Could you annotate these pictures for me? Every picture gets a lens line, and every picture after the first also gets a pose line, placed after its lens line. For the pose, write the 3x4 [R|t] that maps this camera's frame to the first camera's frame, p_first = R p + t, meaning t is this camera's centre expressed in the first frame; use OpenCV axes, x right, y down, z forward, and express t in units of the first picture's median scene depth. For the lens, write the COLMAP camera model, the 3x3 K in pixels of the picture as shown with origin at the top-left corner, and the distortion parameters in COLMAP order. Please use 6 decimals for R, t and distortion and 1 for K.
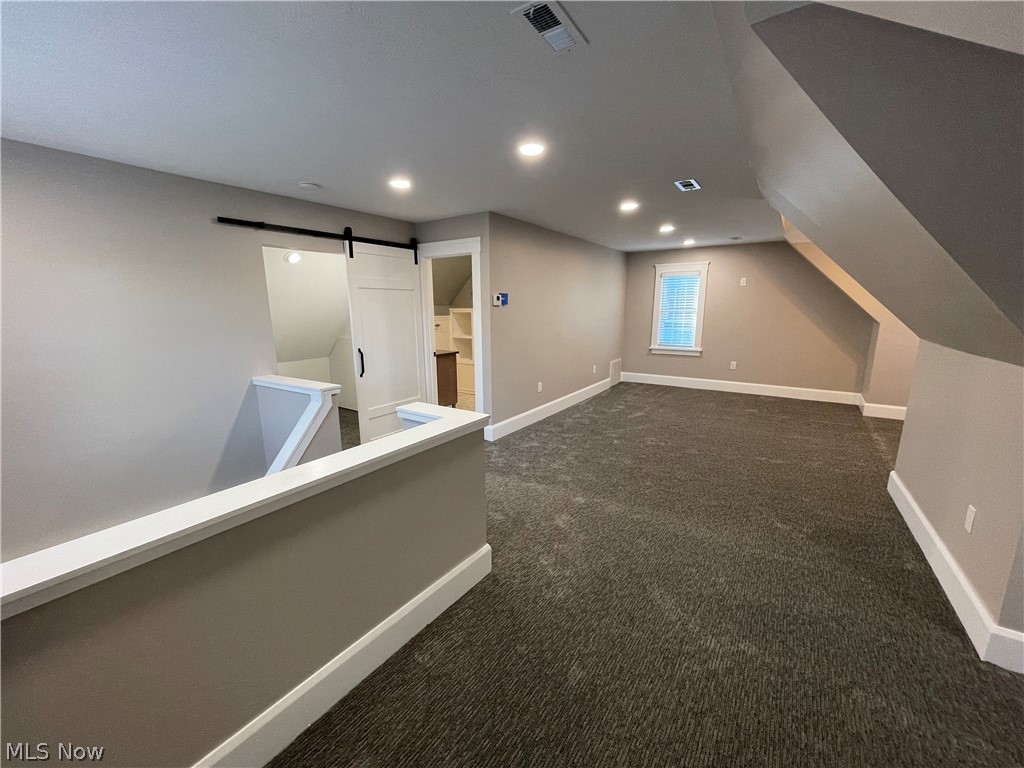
lens RADIAL K [[407.4, 0, 511.1], [0, 407.4, 385.5], [0, 0, 1]] dist [-0.003152, -0.000188]
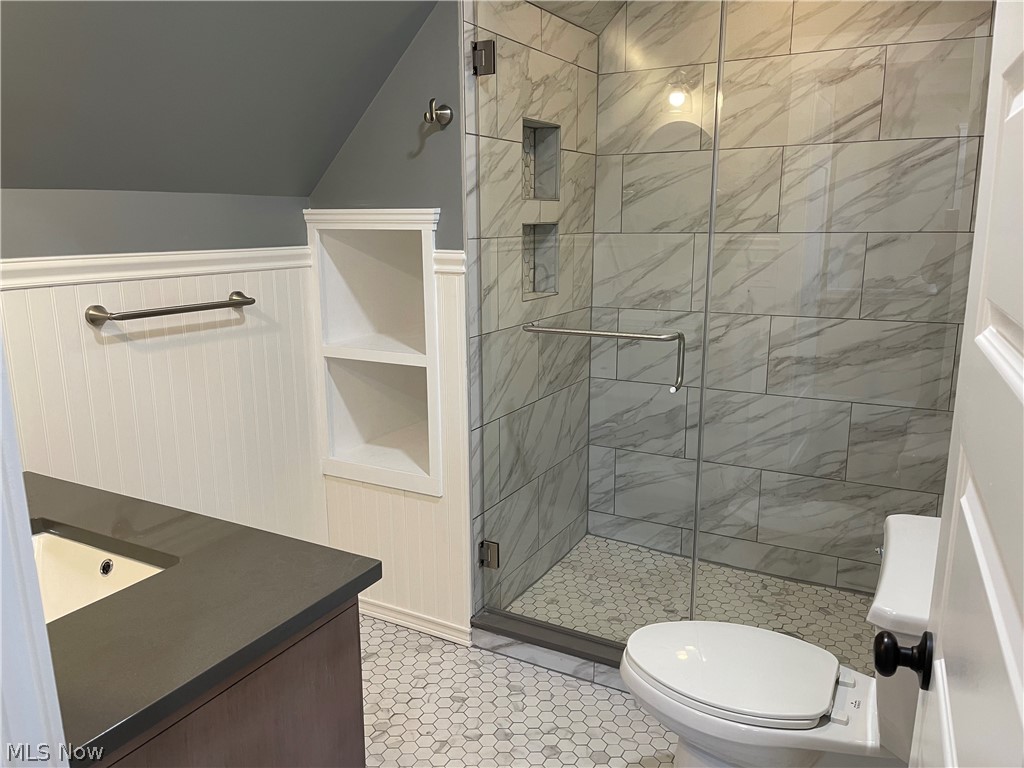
lens RADIAL K [[759.5, 0, 512.7], [0, 759.5, 382.1], [0, 0, 1]] dist [0.027931, -0.014264]
pose [[0.995540, -0.023806, 0.091289, -0.087225], [0.021627, 0.999459, 0.024784, -0.113899], [-0.091830, -0.022699, 0.995516, 0.627093]]
